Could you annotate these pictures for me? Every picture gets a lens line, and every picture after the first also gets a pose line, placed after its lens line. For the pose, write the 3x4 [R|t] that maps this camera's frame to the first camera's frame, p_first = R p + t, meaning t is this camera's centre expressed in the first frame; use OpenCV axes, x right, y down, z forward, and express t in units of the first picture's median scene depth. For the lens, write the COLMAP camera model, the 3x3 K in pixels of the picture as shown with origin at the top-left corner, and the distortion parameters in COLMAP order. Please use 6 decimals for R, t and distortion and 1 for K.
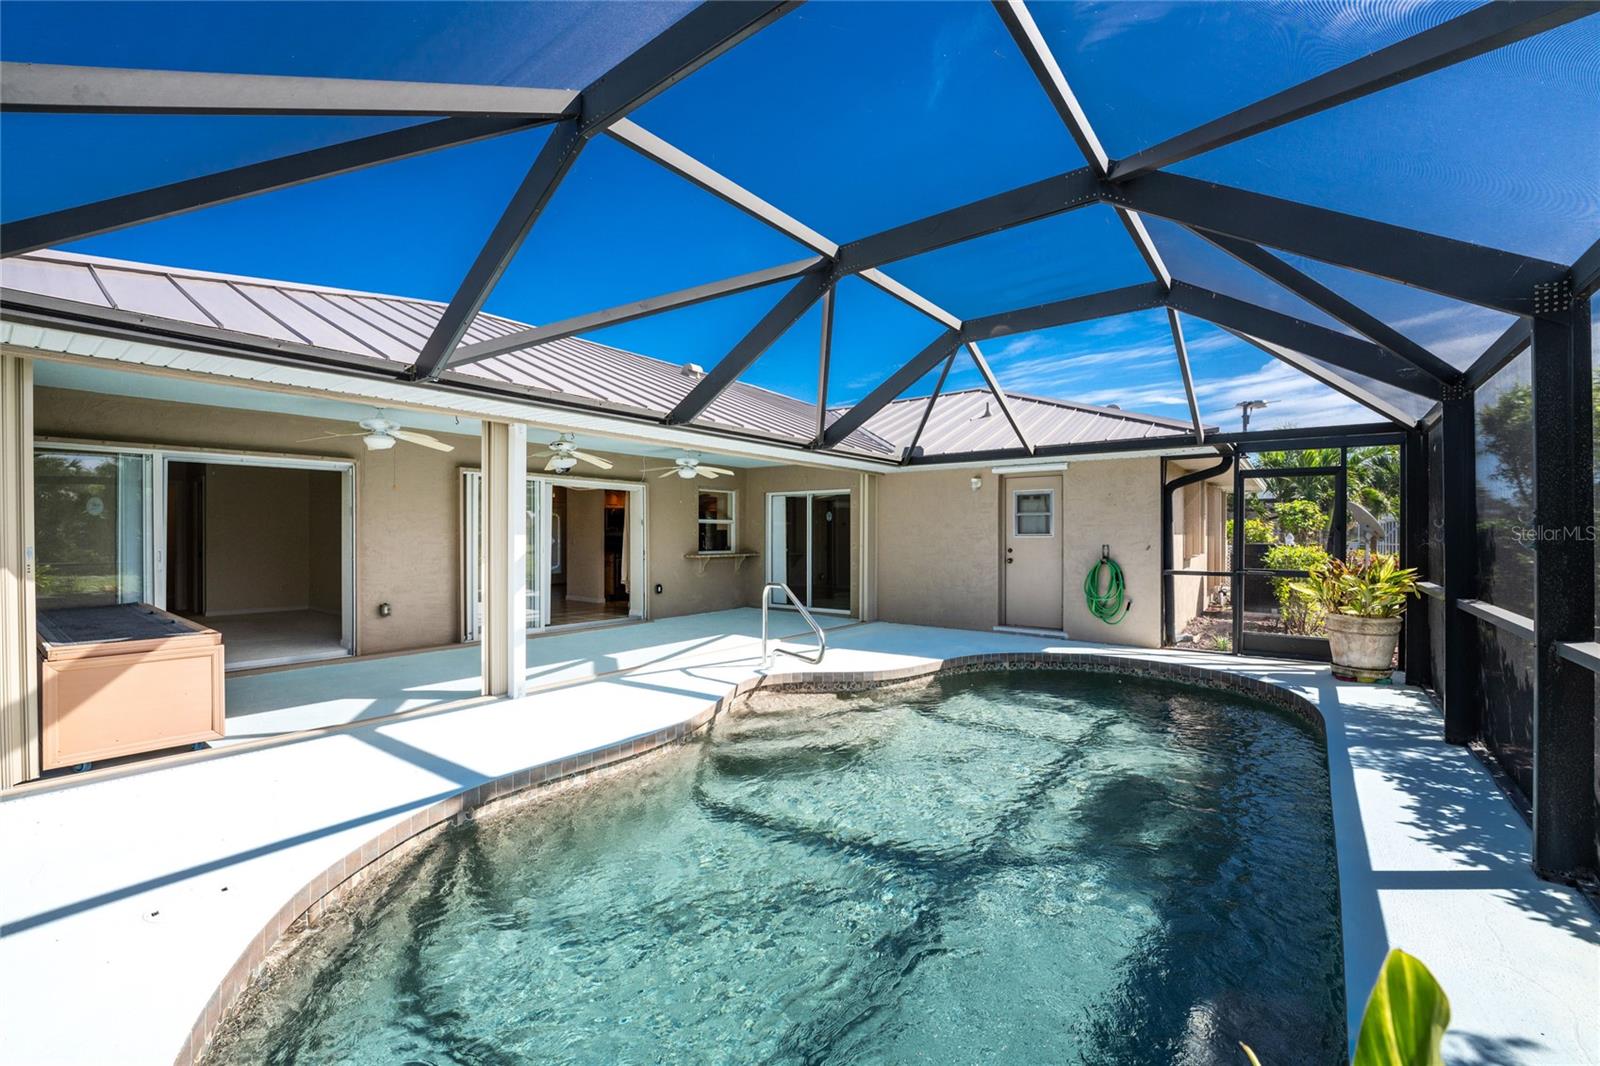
lens RADIAL K [[637.9, 0, 802.8], [0, 637.9, 545.4], [0, 0, 1]] dist [0.002160, -0.000123]
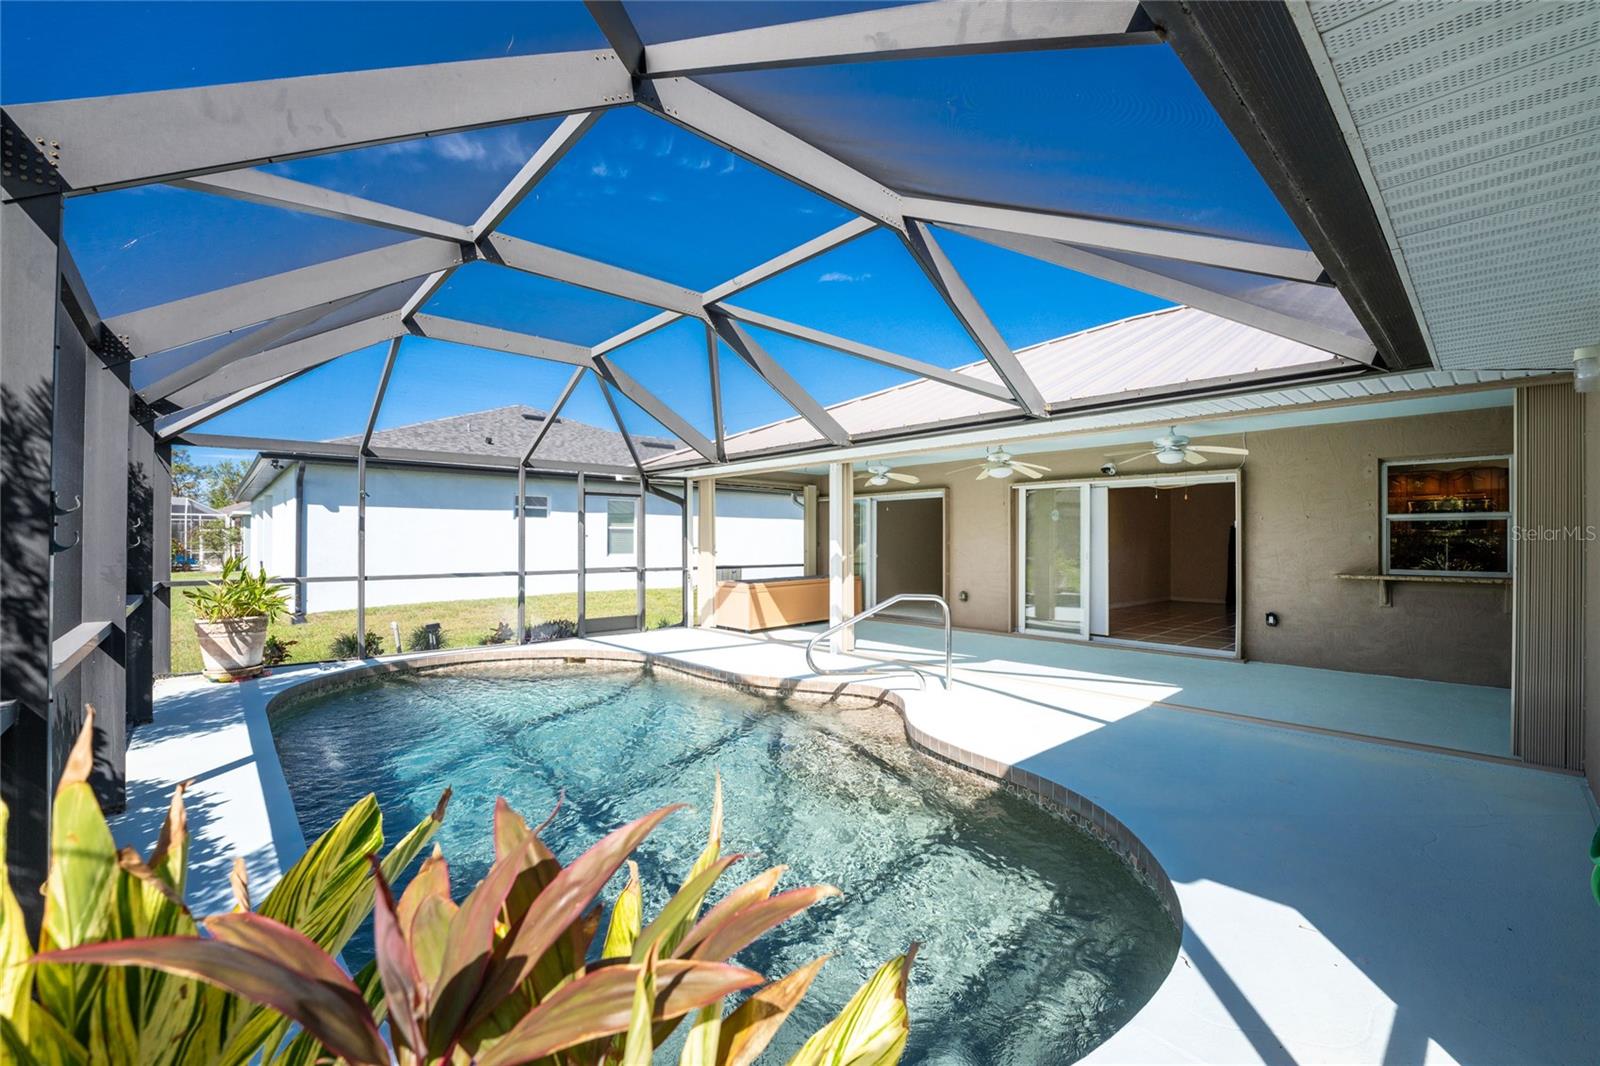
lens RADIAL K [[637.9, 0, 802.8], [0, 637.9, 545.4], [0, 0, 1]] dist [0.002160, -0.000123]
pose [[-0.148224, 0.003335, -0.988948, 1.514598], [-0.011856, 0.999916, 0.005149, -0.021189], [0.988883, 0.012488, -0.148172, 1.728314]]
